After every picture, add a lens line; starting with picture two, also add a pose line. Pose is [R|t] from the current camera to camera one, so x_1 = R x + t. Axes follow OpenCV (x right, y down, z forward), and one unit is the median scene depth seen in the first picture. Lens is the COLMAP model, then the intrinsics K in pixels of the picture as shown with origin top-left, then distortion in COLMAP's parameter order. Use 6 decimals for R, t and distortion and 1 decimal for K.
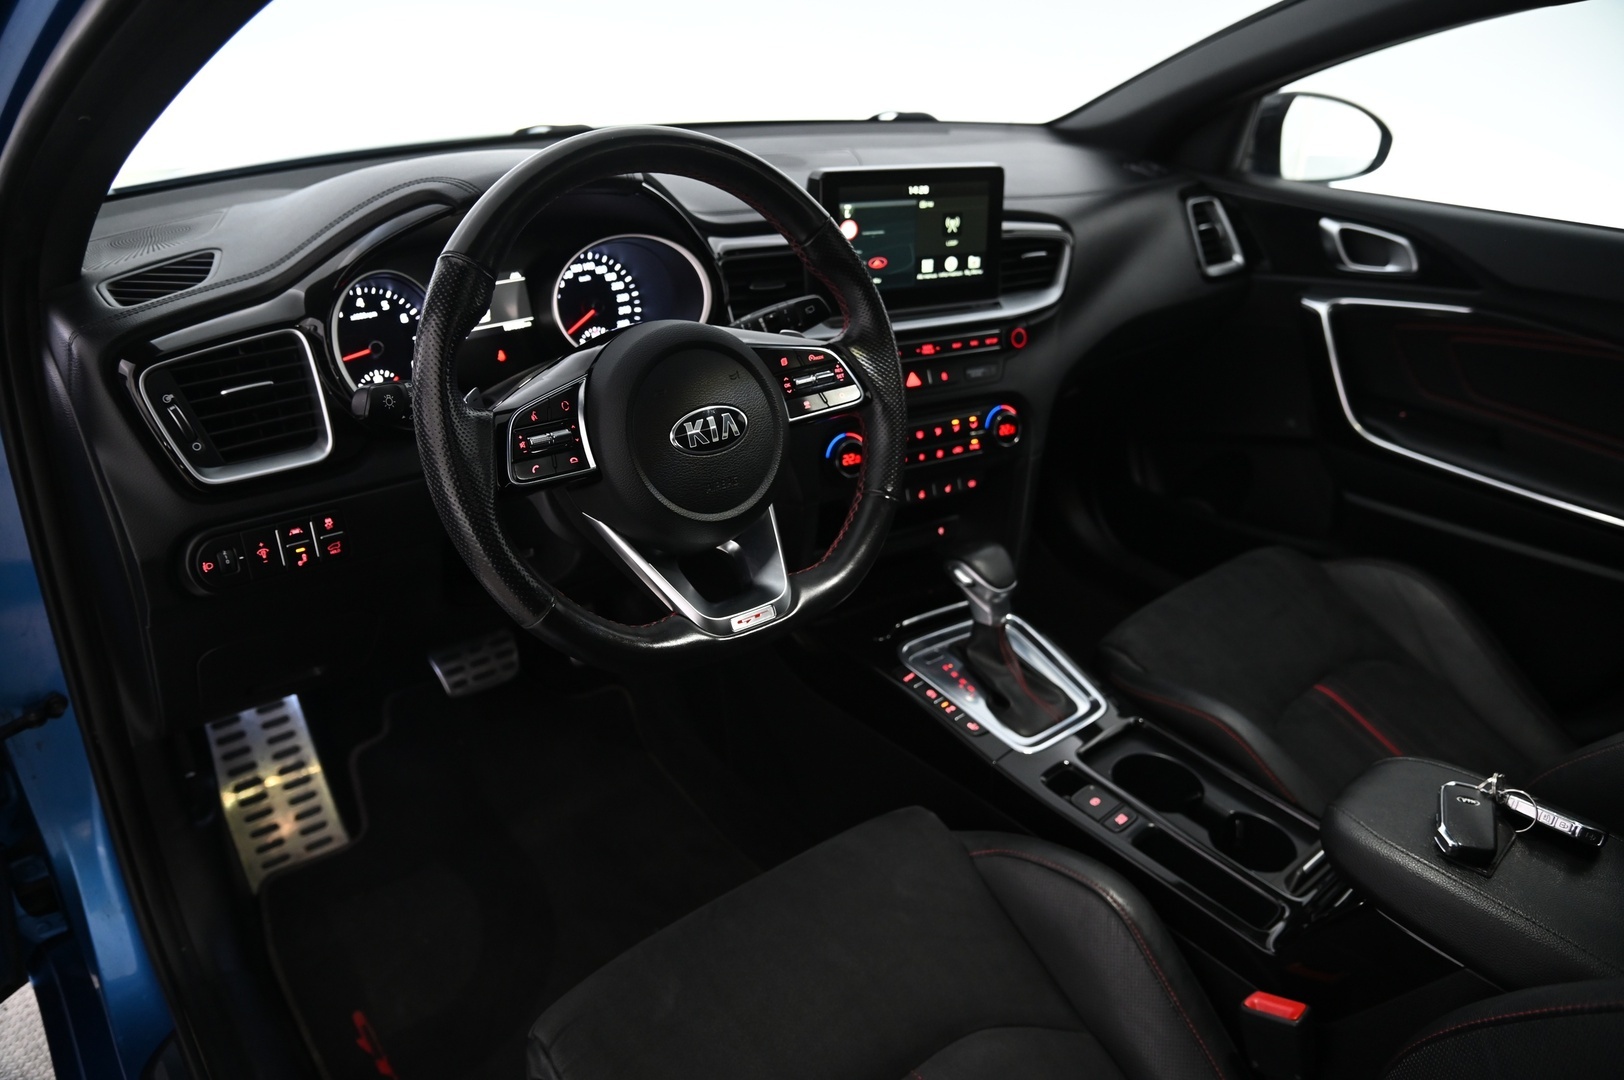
lens RADIAL K [[1110.4, 0, 807.6], [0, 1110.4, 534.0], [0, 0, 1]] dist [-0.117304, 0.001091]
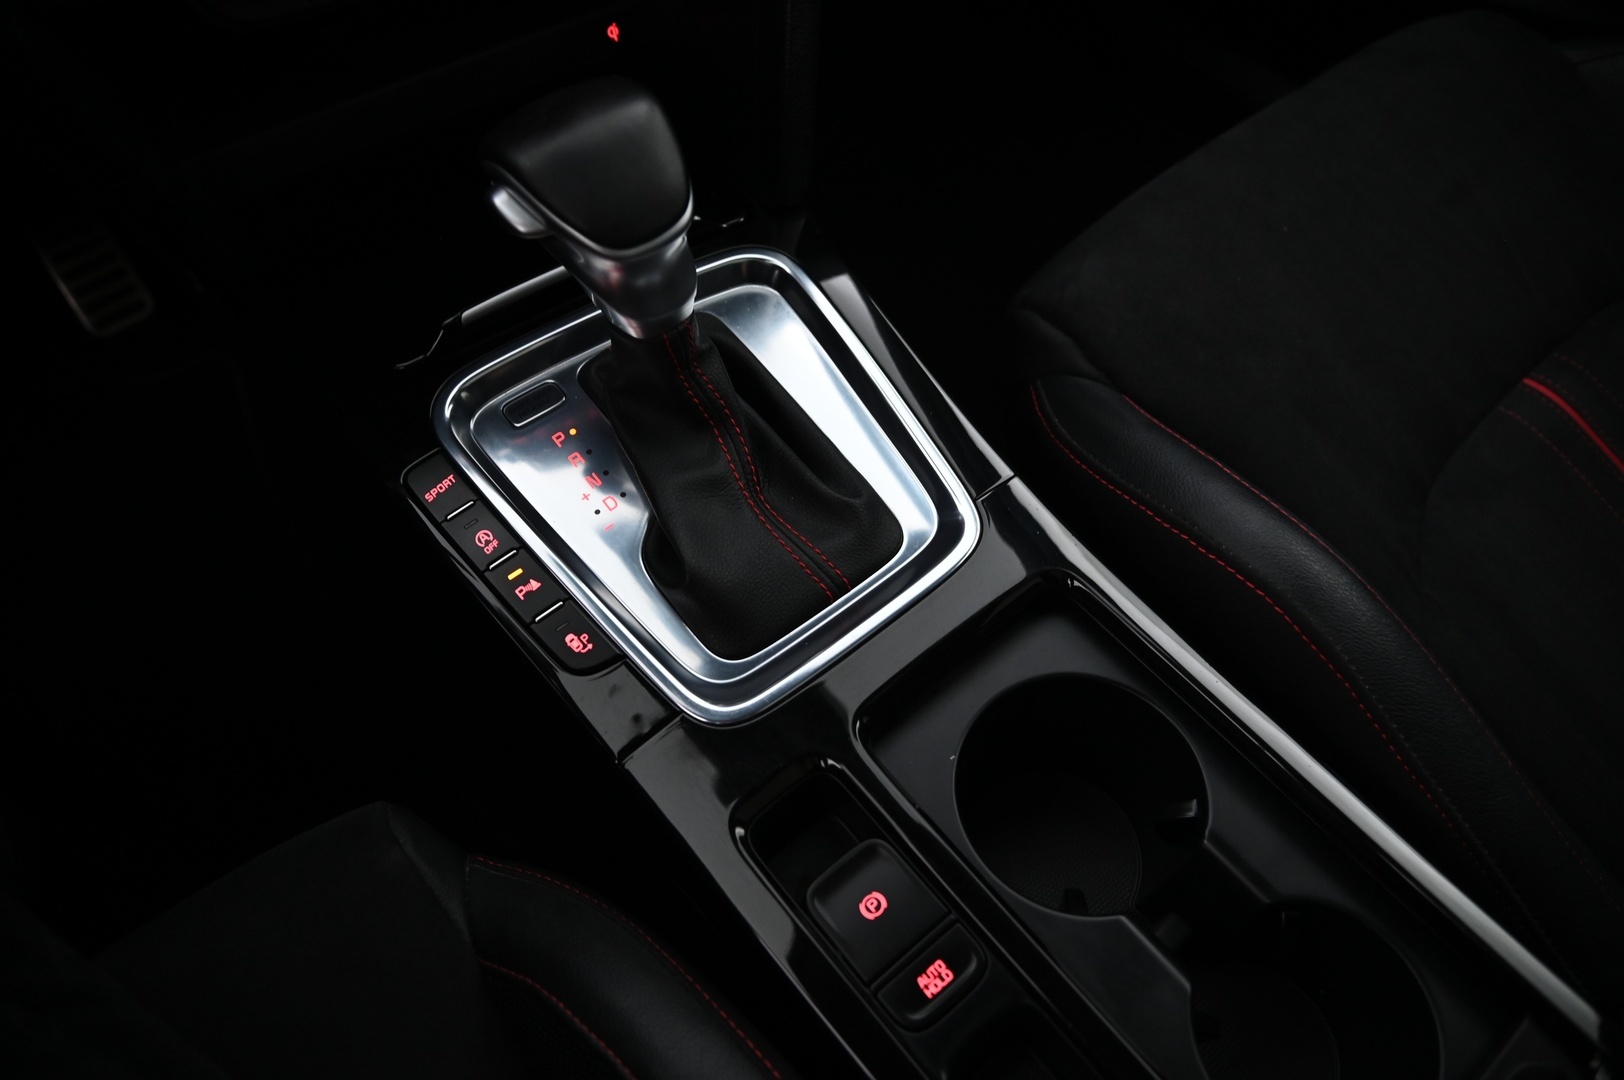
lens RADIAL K [[1084.6, 0, 806.4], [0, 1084.6, 541.4], [0, 0, 1]] dist [-0.124381, 0.060203]
pose [[0.995946, -0.033779, -0.083375, 0.248913], [0.069529, 0.877139, 0.475177, -0.020102], [0.057081, -0.479048, 0.875931, 0.683507]]
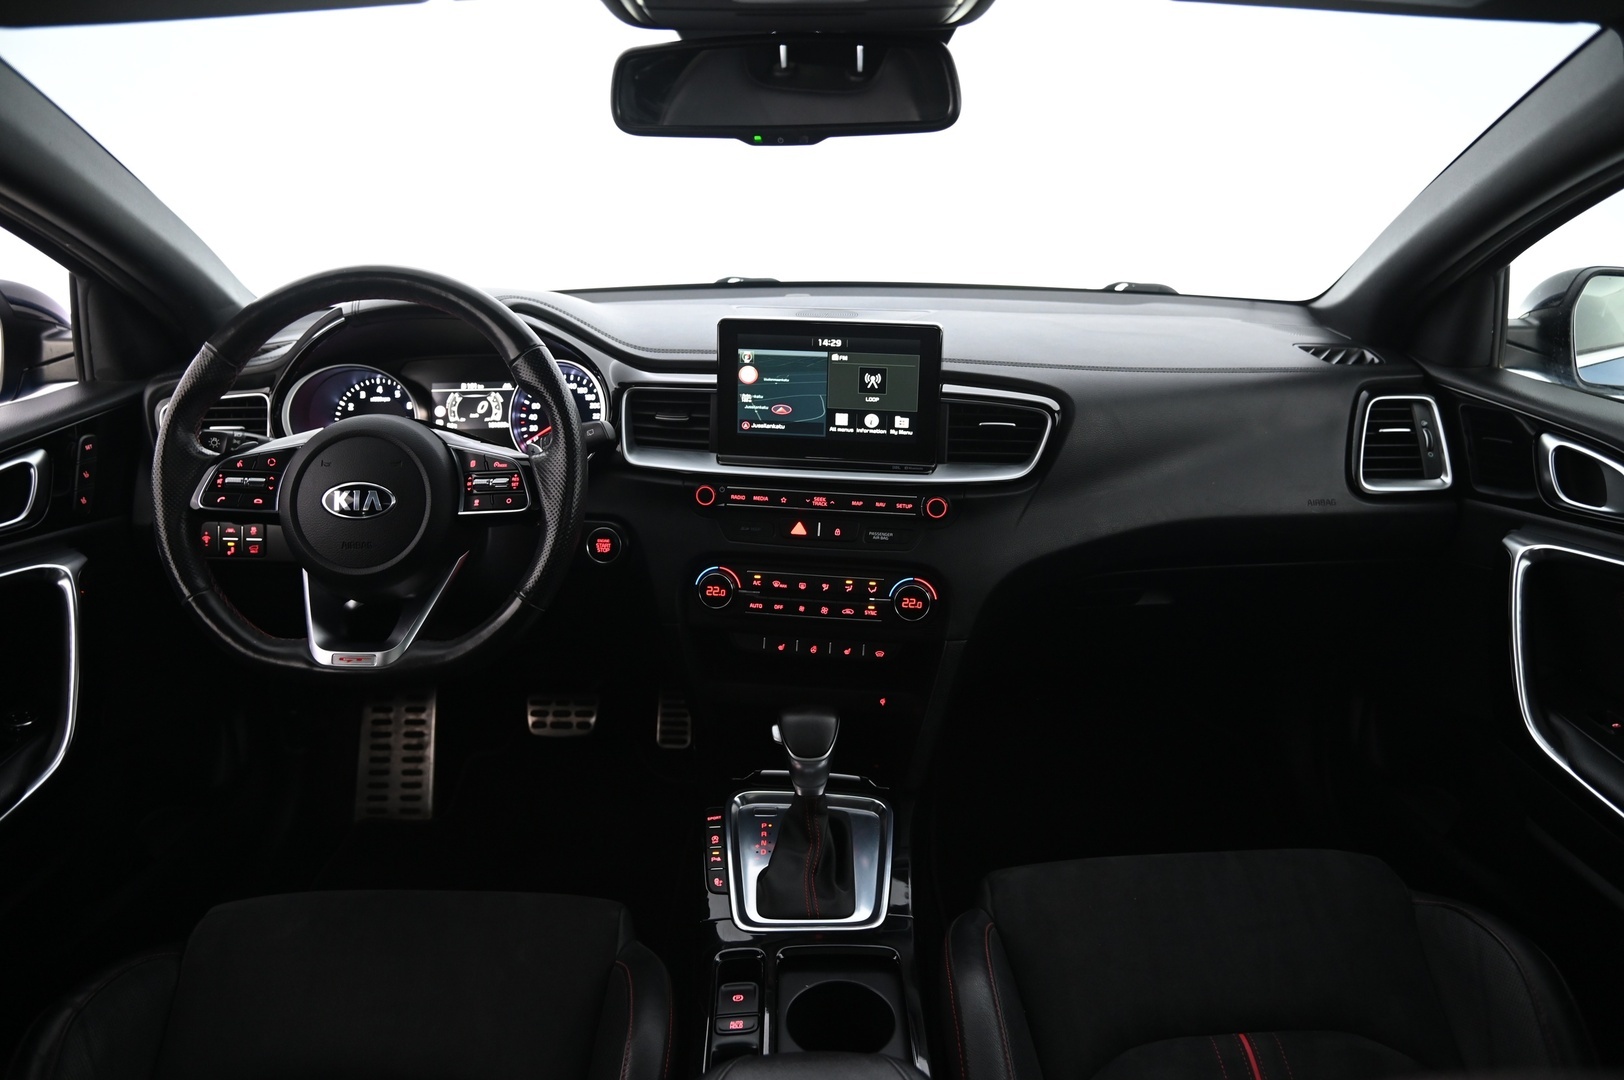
lens RADIAL K [[1096.2, 0, 790.9], [0, 1096.2, 543.7], [0, 0, 1]] dist [-0.121012, 0.071754]
pose [[0.775290, 0.173030, -0.607443, 0.699222], [-0.256918, 0.964977, -0.053036, -0.073549], [0.576991, 0.197181, 0.792591, 0.222676]]
